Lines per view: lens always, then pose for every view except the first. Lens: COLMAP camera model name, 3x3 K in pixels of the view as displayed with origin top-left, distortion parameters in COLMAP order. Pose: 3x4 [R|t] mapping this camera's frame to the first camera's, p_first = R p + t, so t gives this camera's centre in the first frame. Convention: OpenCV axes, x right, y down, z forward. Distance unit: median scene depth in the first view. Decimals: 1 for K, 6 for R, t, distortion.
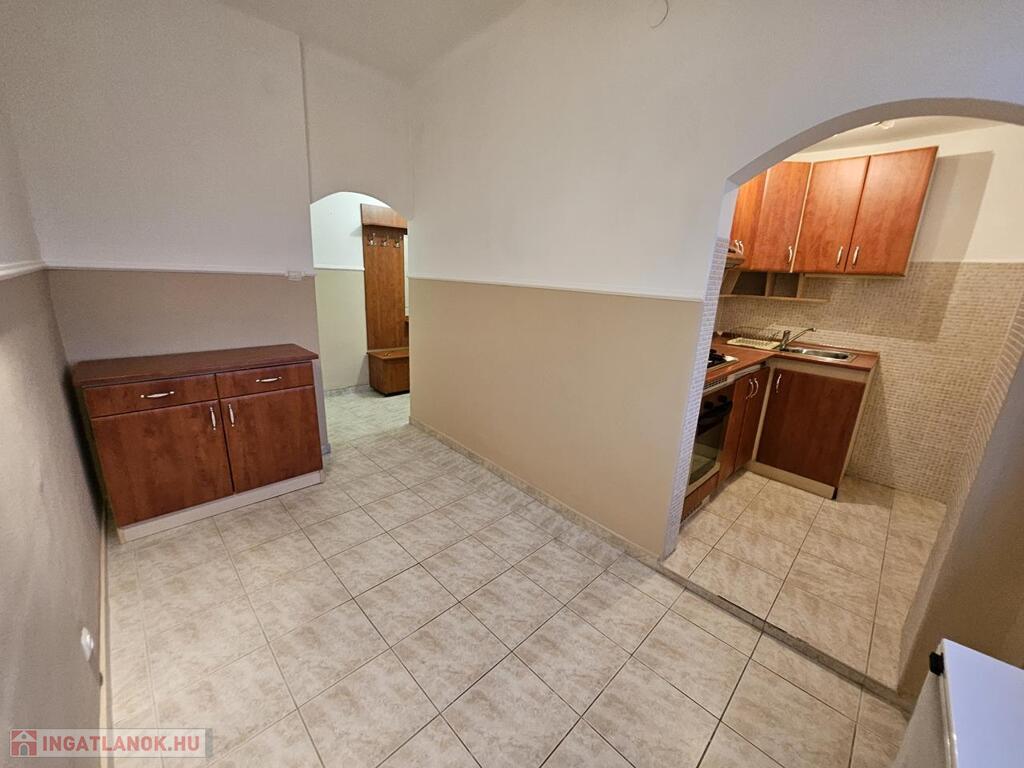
lens RADIAL K [[400.8, 0, 514.5], [0, 400.8, 380.9], [0, 0, 1]] dist [-0.003865, -0.000006]
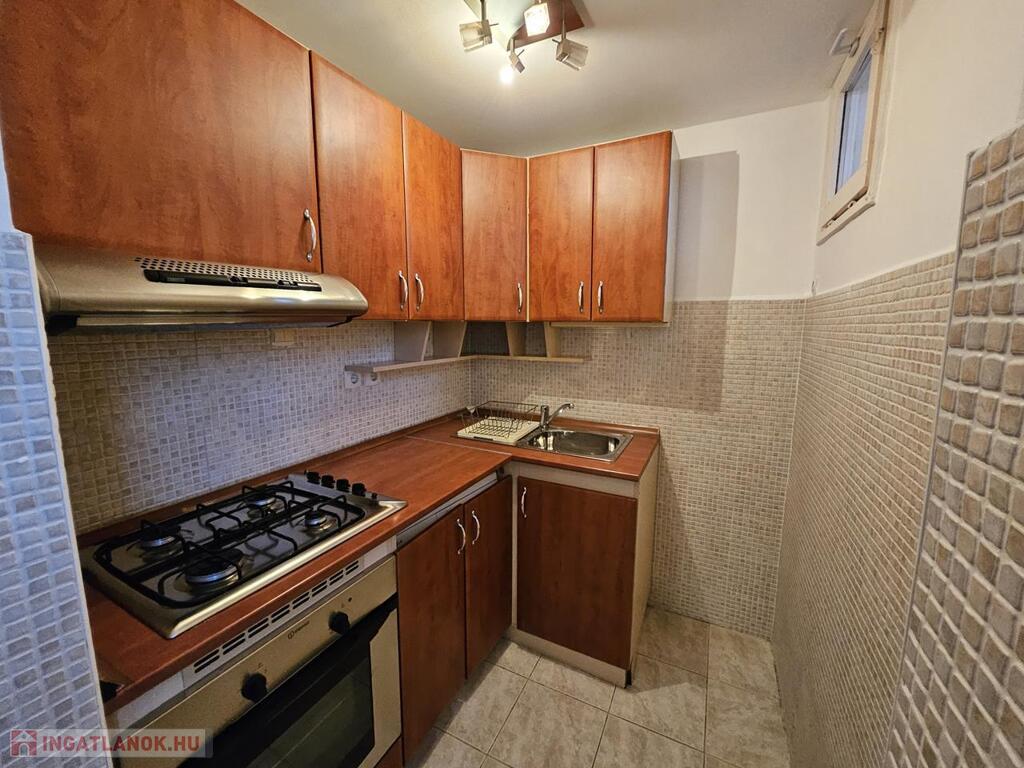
lens RADIAL K [[400.8, 0, 515.3], [0, 400.8, 379.8], [0, 0, 1]] dist [-0.003865, -0.000006]
pose [[0.947876, -0.082179, 0.307860, 0.492633], [0.115652, 0.989013, -0.092079, -0.127298], [-0.296911, 0.122884, 0.946965, 0.424354]]
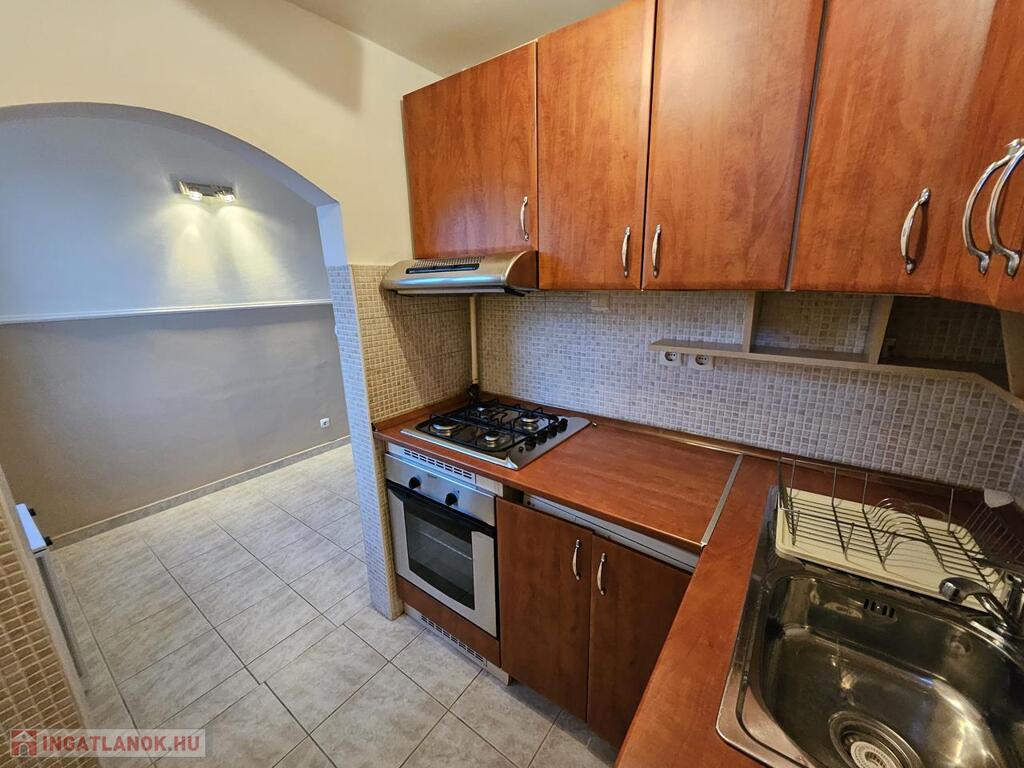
lens RADIAL K [[400.8, 0, 517.6], [0, 400.8, 382.1], [0, 0, 1]] dist [-0.003865, -0.000006]
pose [[0.170978, 0.203815, -0.963964, 0.934770], [-0.235135, 0.958542, 0.160963, -0.218572], [0.956806, 0.199141, 0.211814, 0.778007]]
